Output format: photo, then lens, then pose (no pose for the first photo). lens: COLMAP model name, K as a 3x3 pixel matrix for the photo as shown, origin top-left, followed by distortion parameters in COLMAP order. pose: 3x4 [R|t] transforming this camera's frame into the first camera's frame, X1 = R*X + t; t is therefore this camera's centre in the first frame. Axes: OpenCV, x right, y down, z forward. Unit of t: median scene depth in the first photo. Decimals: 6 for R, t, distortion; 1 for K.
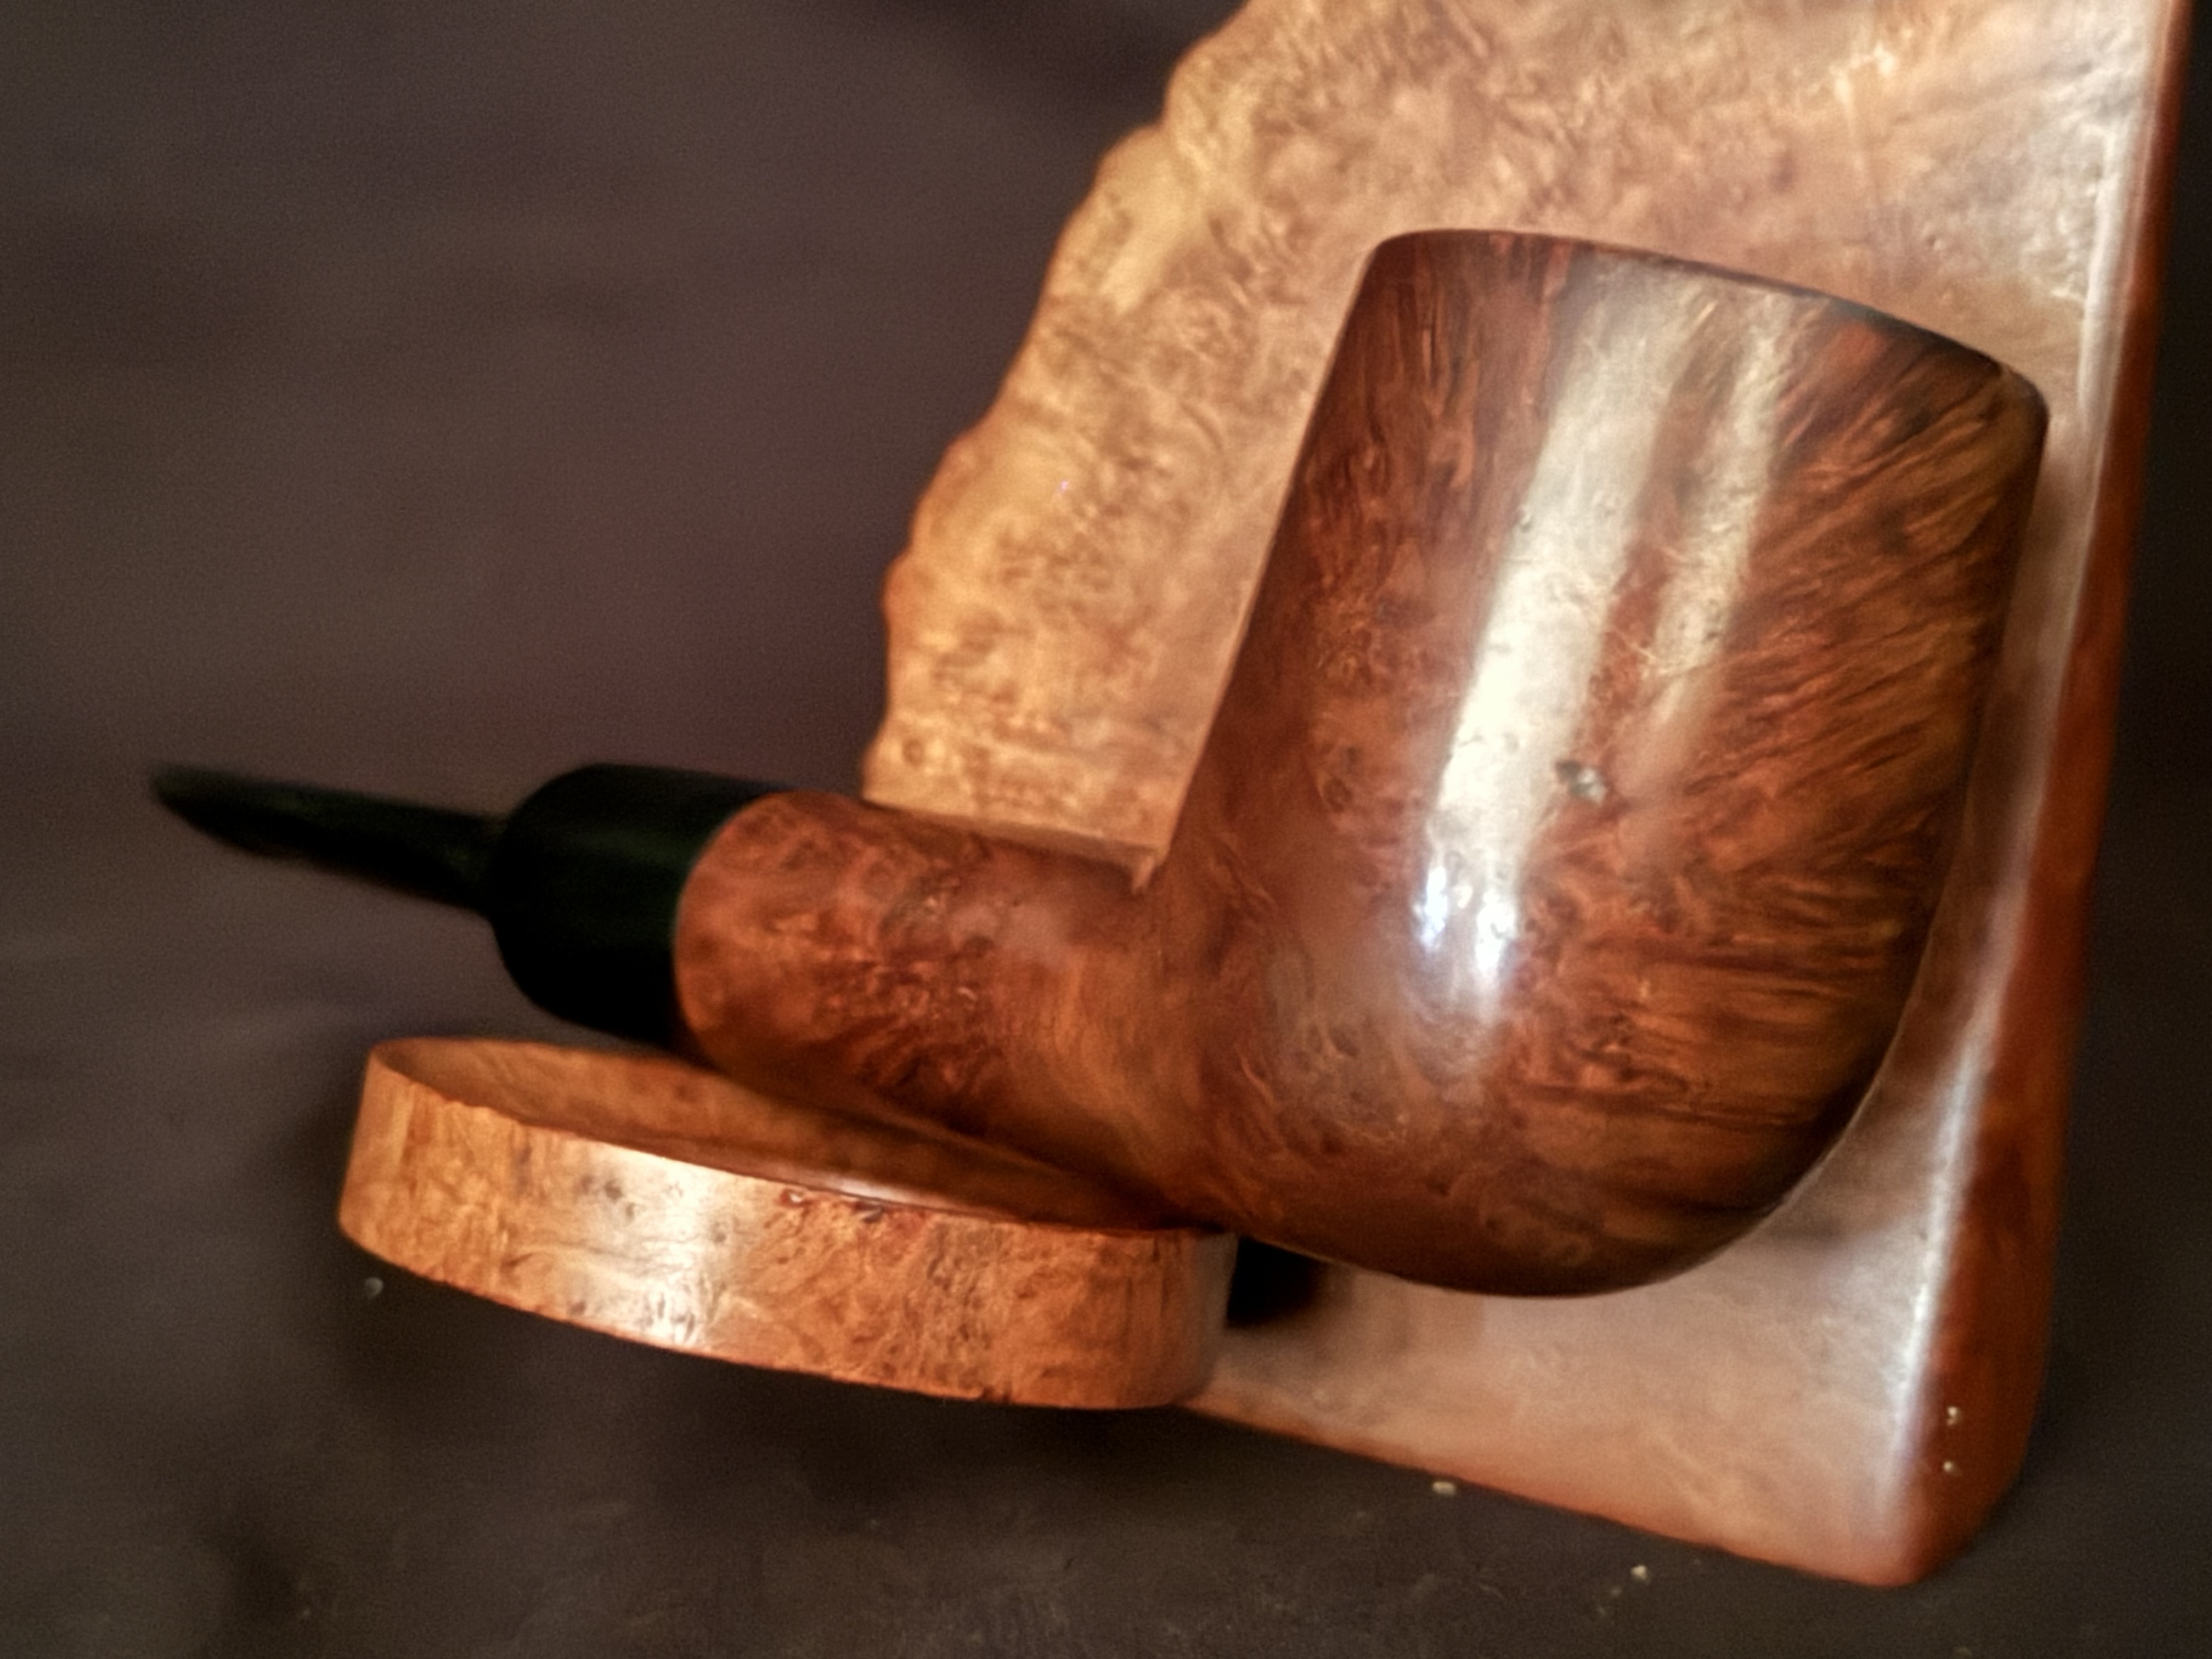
lens RADIAL K [[3936.8, 0, 1103.1], [0, 3936.8, 822.2], [0, 0, 1]] dist [0.095507, 0.000000]
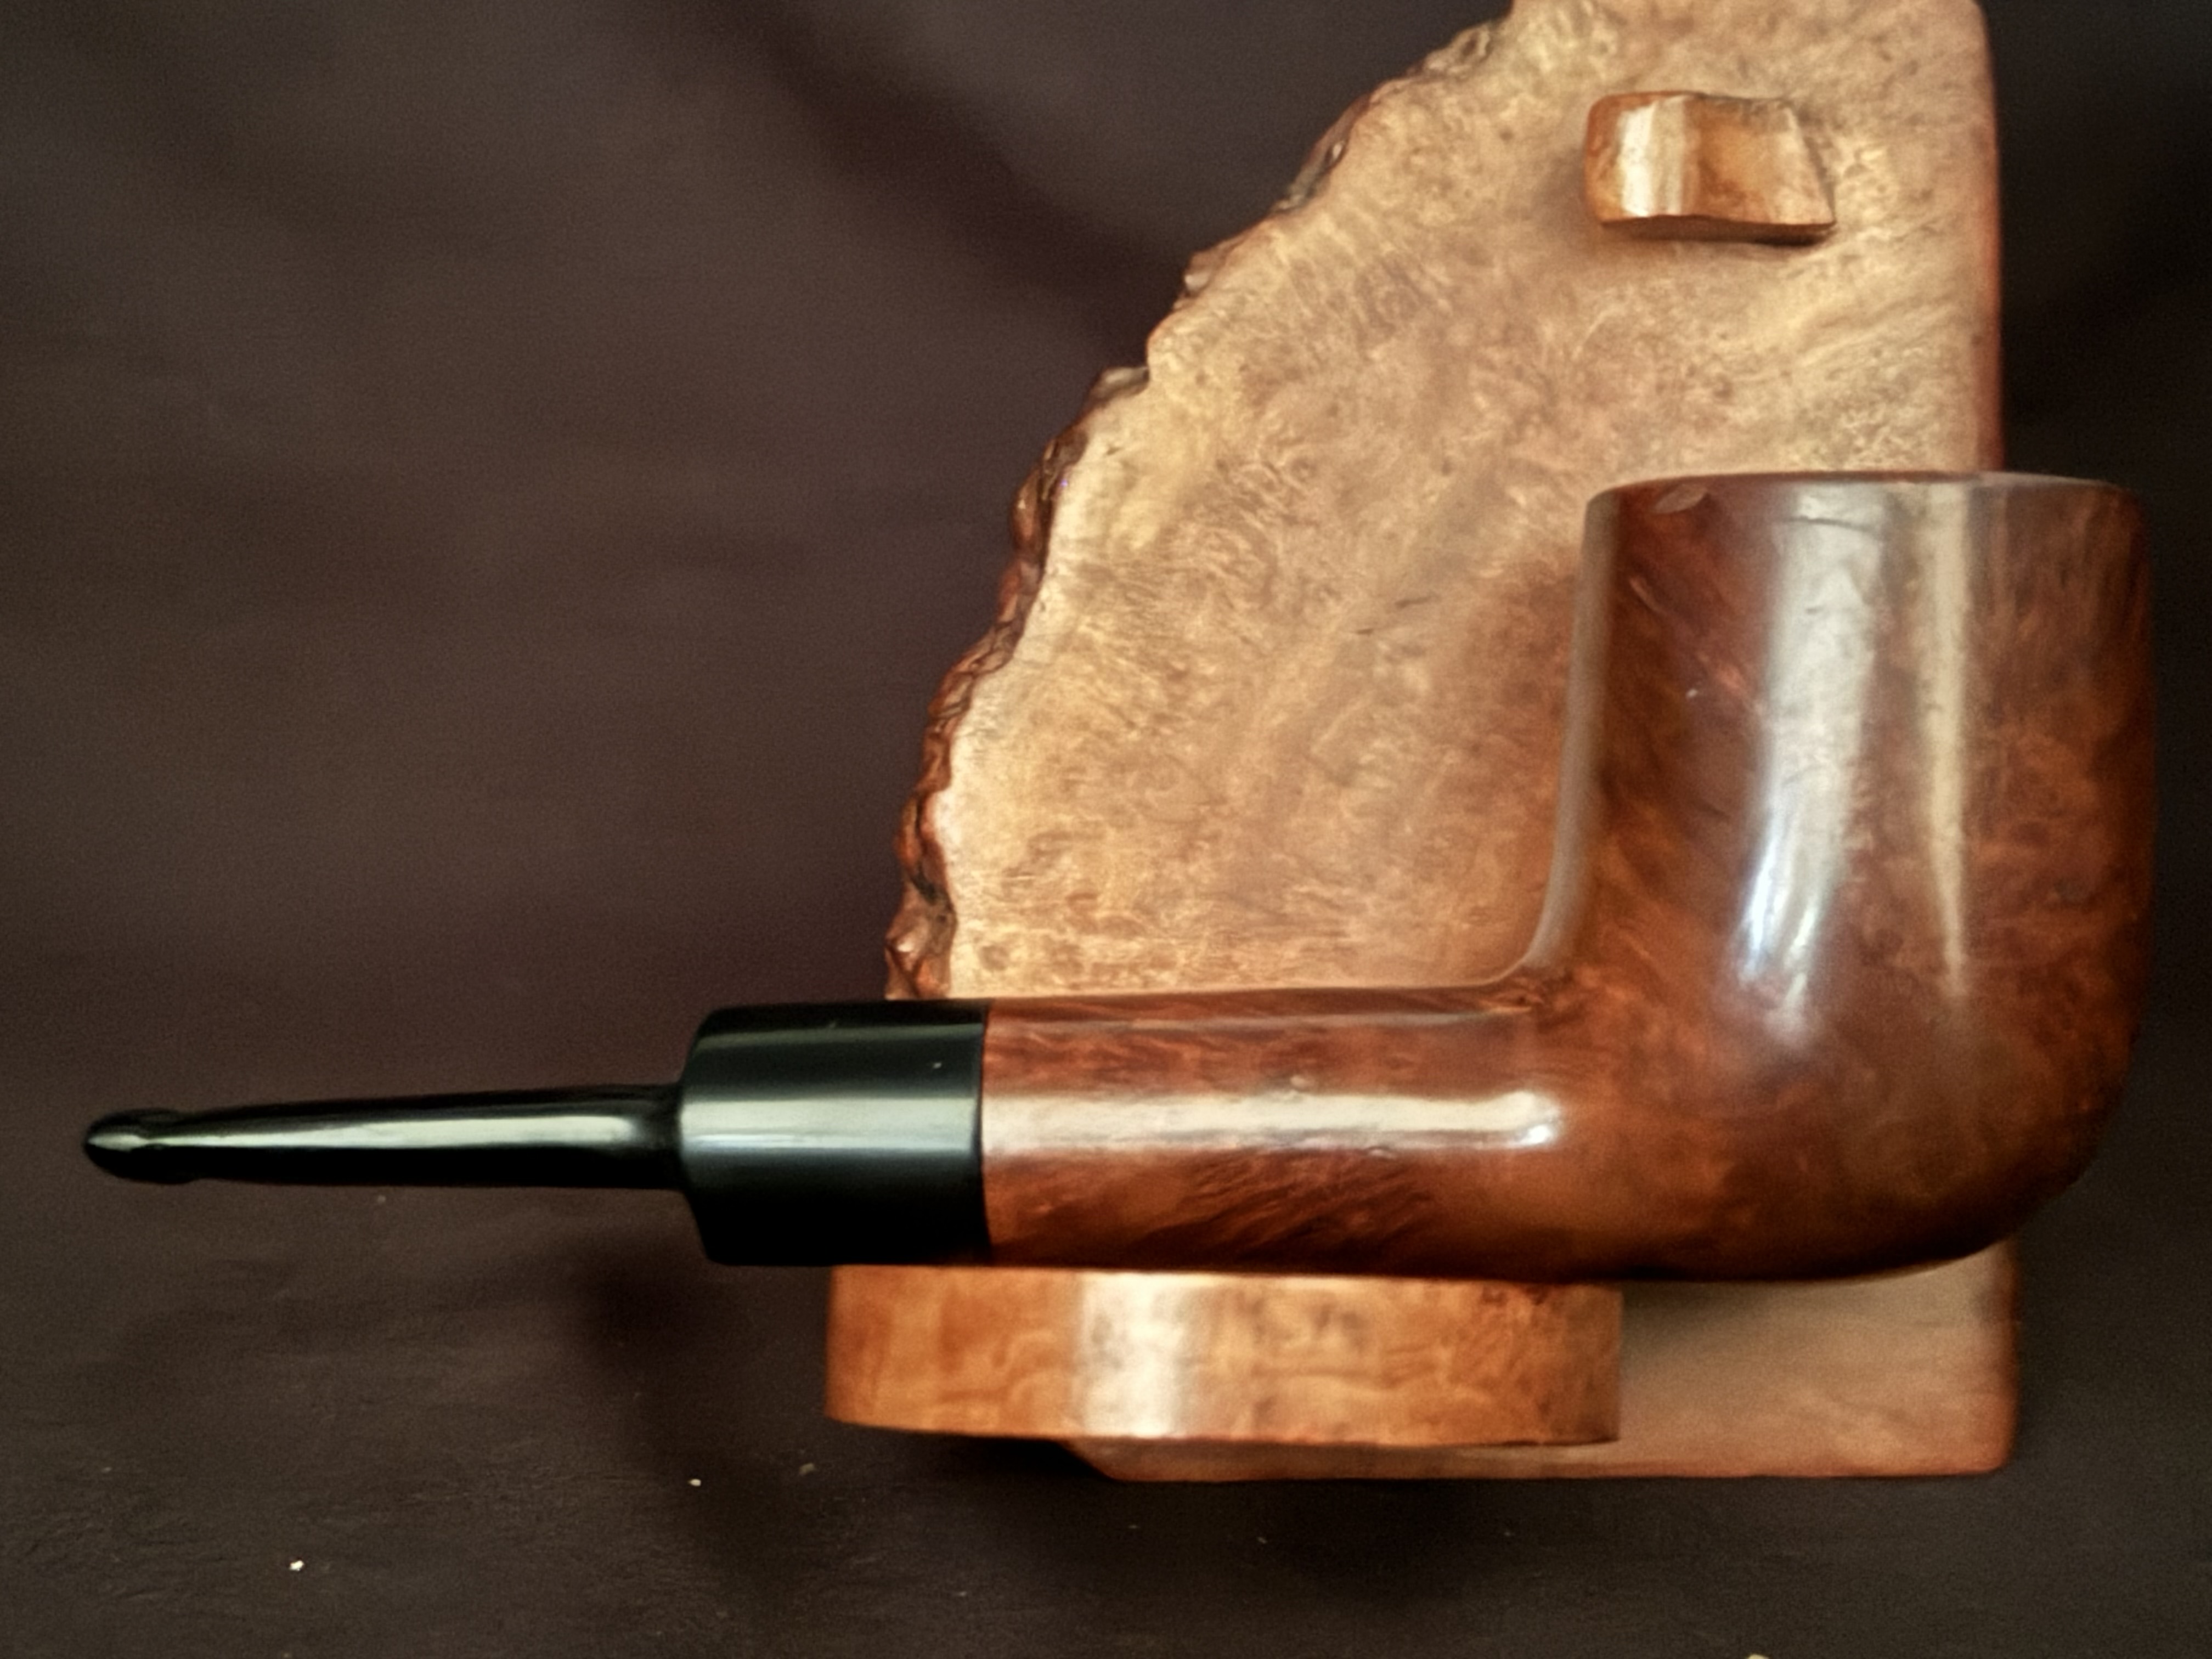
lens RADIAL K [[3936.8, 0, 1069.5], [0, 3936.8, 780.3], [0, 0, 1]] dist [0.095507, 0.000000]
pose [[0.815772, -0.107696, 0.568258, -0.721122], [0.153800, 0.987529, -0.033635, -0.029426], [-0.557550, 0.114837, 0.822162, 0.087421]]
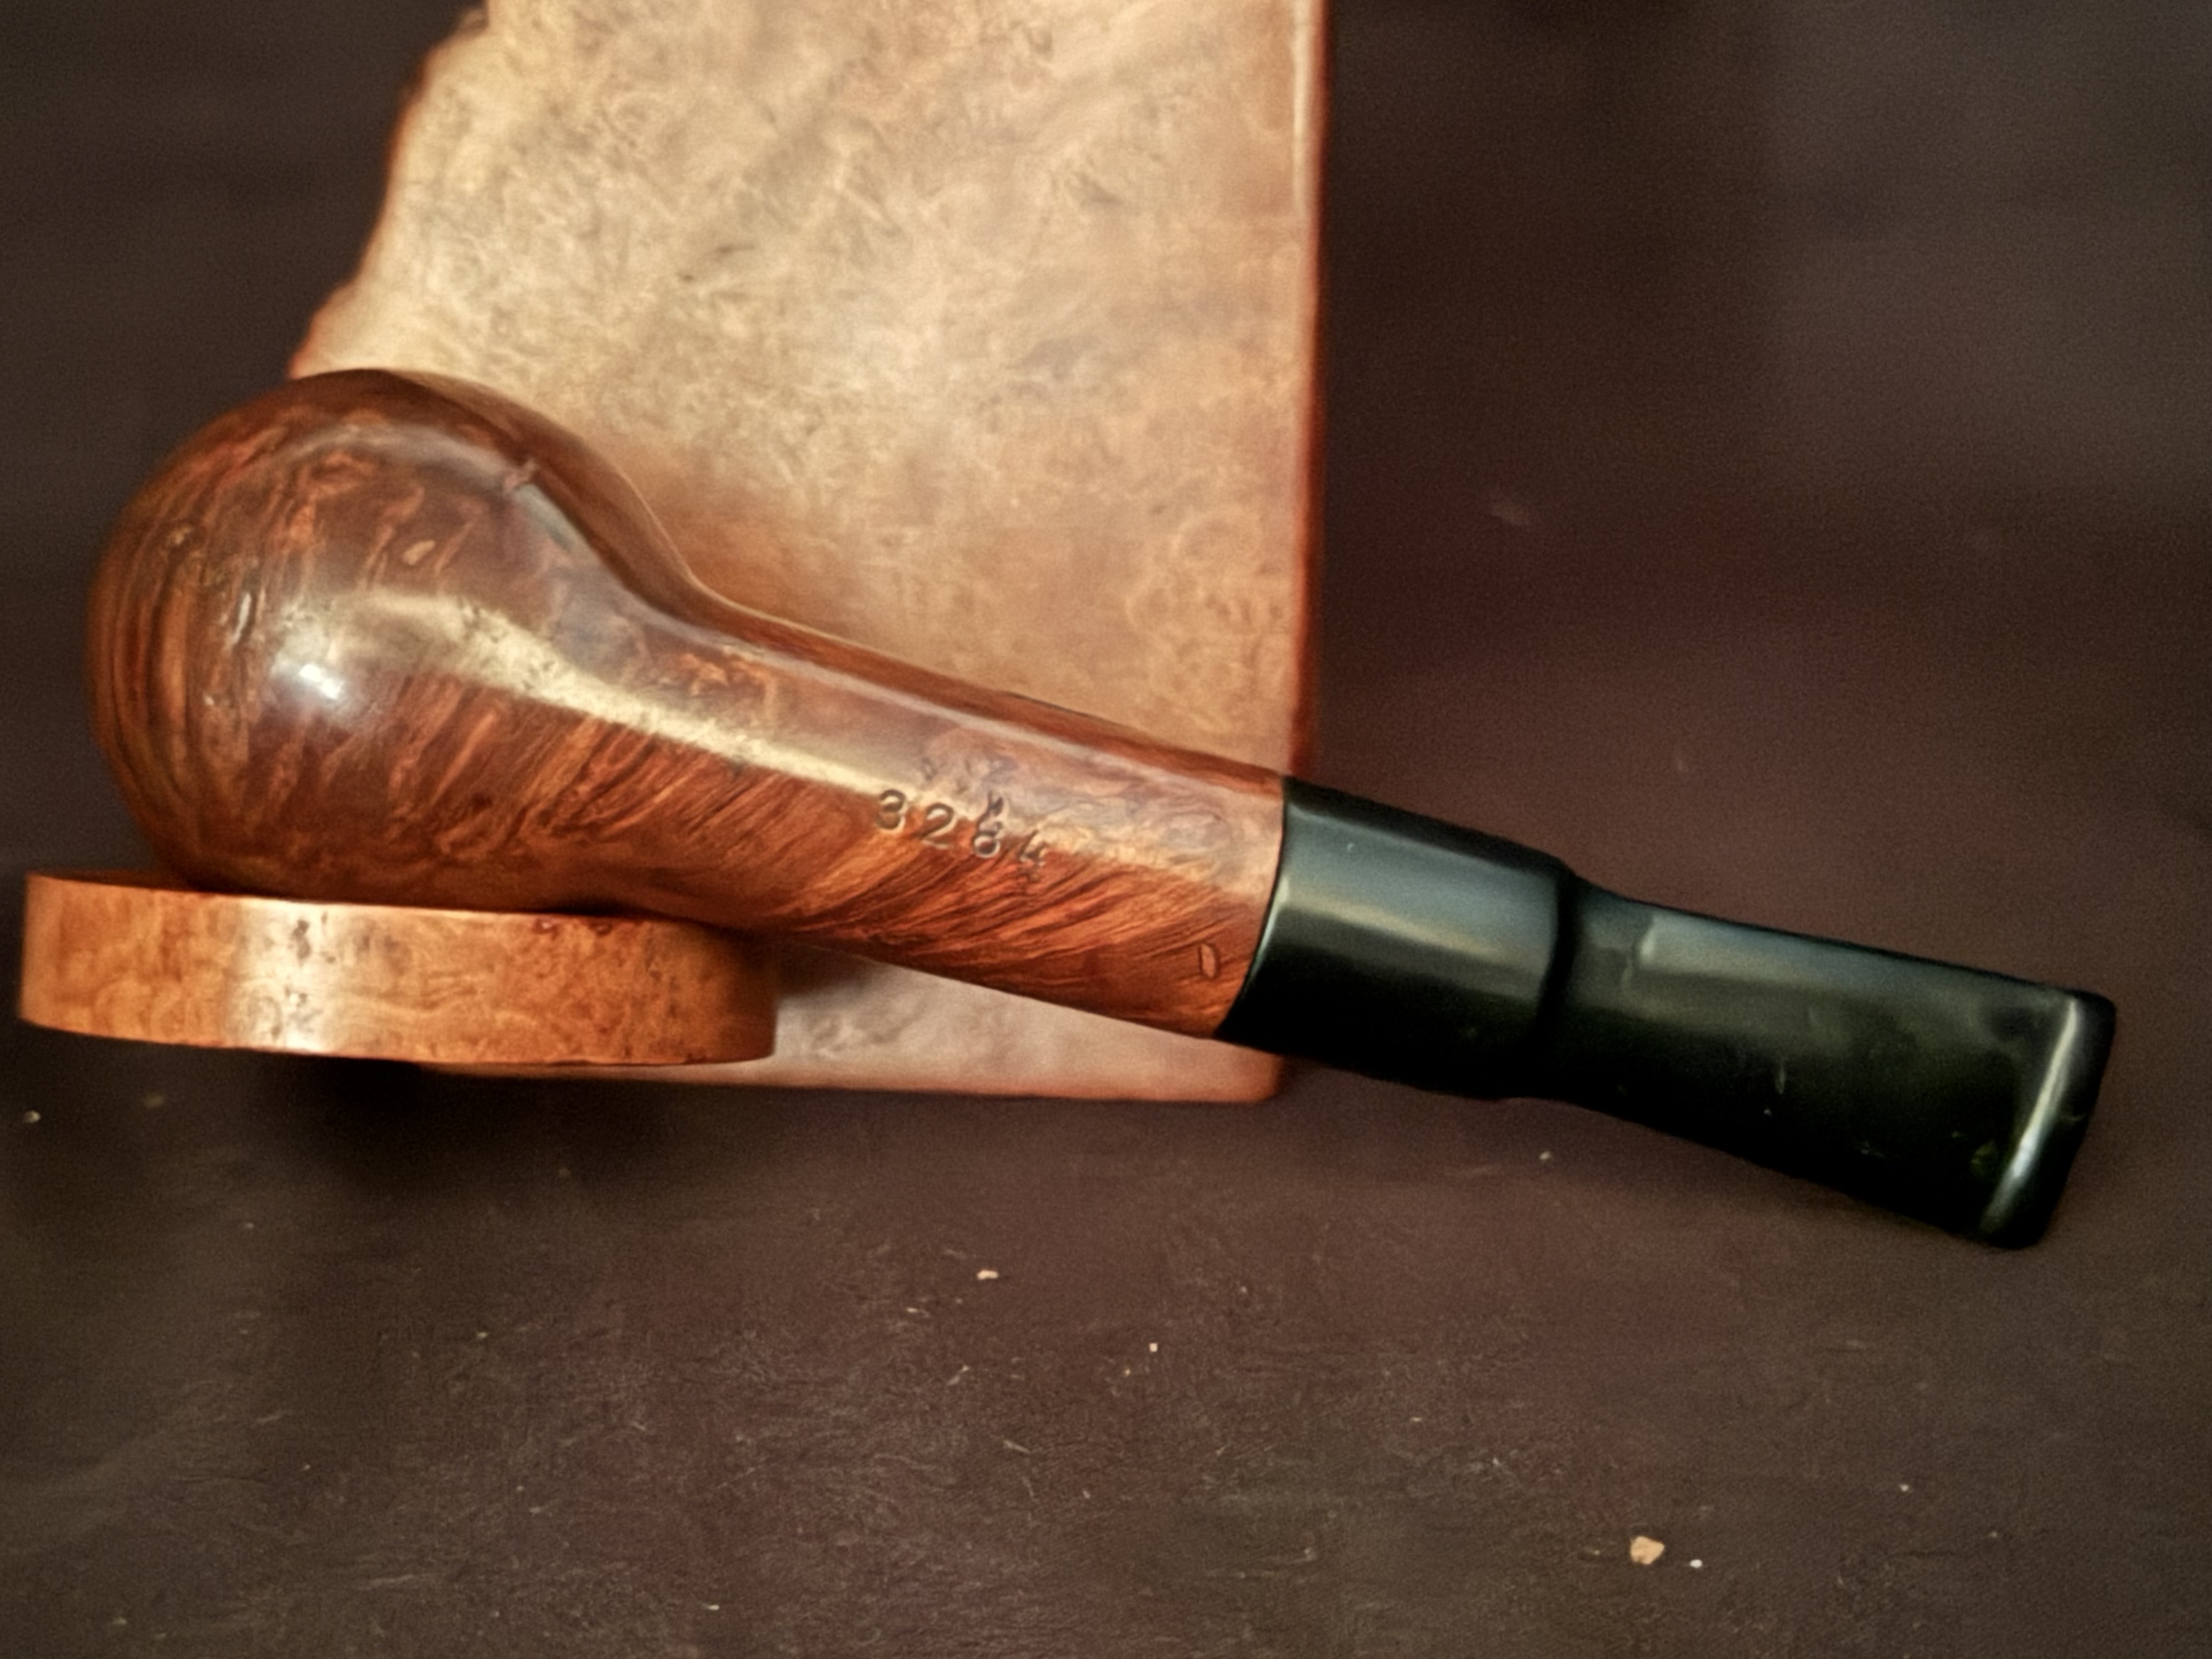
lens RADIAL K [[3936.8, 0, 1114.2], [0, 3936.8, 814.0], [0, 0, 1]] dist [0.095507, 0.000000]
pose [[0.888528, -0.143307, 0.435867, -0.398416], [0.124248, 0.989629, 0.072092, -0.005379], [-0.441678, -0.009900, 0.897119, -0.165052]]
